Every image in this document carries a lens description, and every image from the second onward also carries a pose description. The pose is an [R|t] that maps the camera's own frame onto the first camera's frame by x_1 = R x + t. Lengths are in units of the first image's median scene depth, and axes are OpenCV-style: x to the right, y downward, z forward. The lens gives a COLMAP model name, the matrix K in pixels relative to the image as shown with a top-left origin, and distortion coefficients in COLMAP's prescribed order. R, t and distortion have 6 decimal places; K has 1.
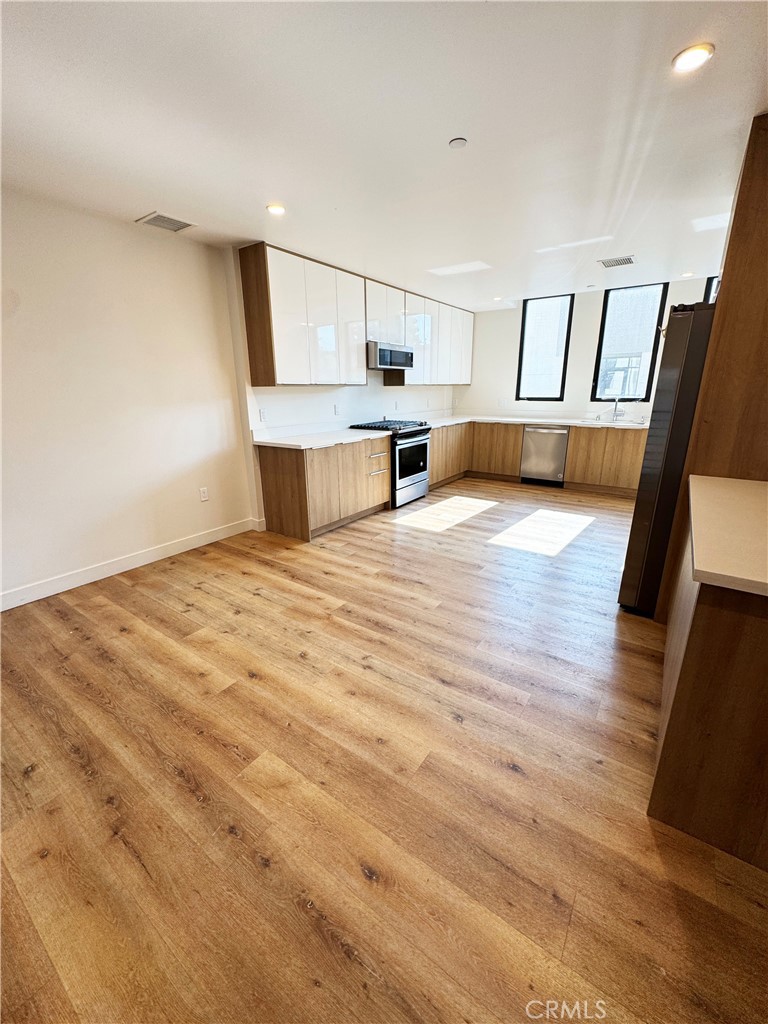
lens RADIAL K [[411.3, 0, 384.4], [0, 411.3, 510.7], [0, 0, 1]] dist [-0.003632, -0.000342]
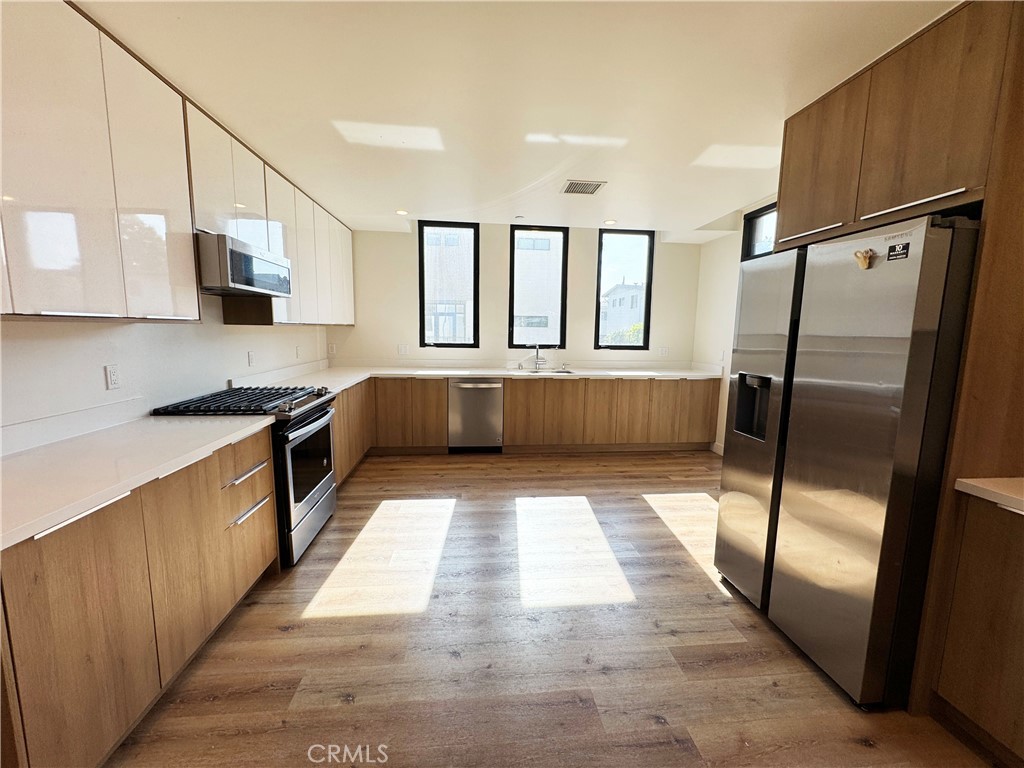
lens RADIAL K [[411.3, 0, 512.6], [0, 411.3, 382.7], [0, 0, 1]] dist [-0.003632, -0.000342]
pose [[0.754612, -0.063505, 0.653091, -0.076330], [0.166739, 0.981193, -0.097250, -0.125691], [-0.634632, 0.182282, 0.751009, 0.409922]]
